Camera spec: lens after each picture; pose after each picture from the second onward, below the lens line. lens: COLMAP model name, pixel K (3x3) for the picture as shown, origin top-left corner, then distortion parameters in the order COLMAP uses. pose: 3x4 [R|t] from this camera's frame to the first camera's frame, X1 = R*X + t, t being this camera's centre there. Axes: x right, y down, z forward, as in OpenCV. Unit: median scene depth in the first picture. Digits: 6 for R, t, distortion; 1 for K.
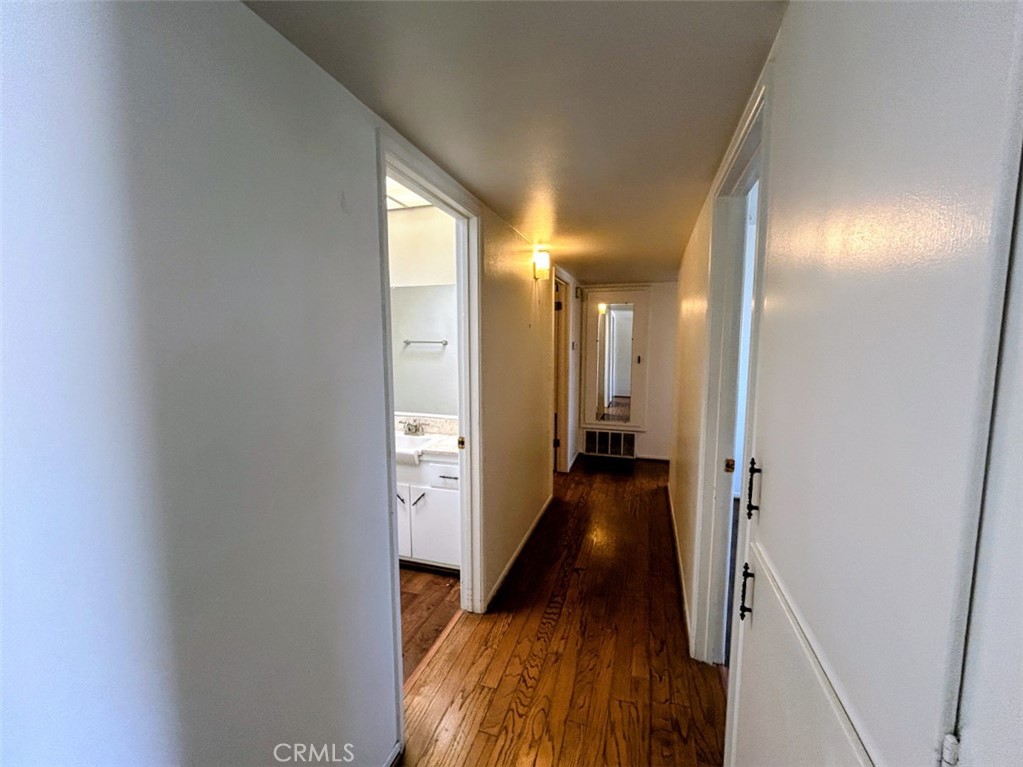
lens RADIAL K [[415.1, 0, 513.0], [0, 415.1, 378.7], [0, 0, 1]] dist [0.001516, -0.001161]
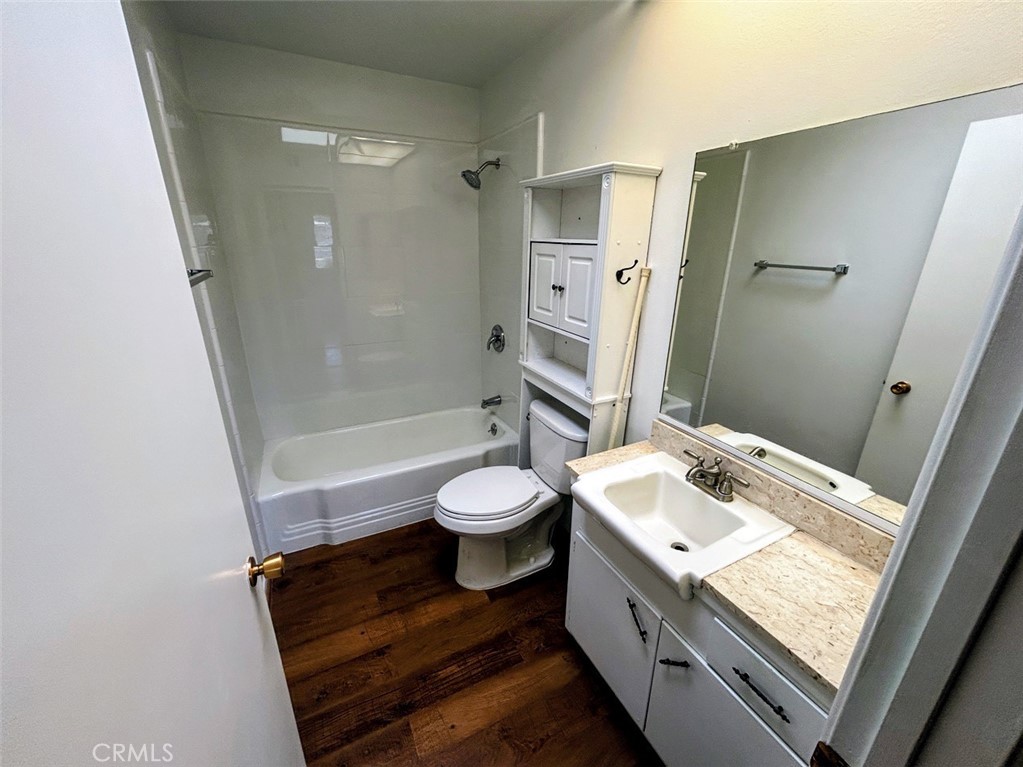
lens RADIAL K [[415.1, 0, 512.3], [0, 415.1, 383.1], [0, 0, 1]] dist [0.001516, -0.001161]
pose [[0.699043, 0.239301, -0.673850, -0.070157], [-0.086886, 0.963785, 0.252130, -0.047556], [0.709781, -0.117702, 0.694519, 0.347068]]
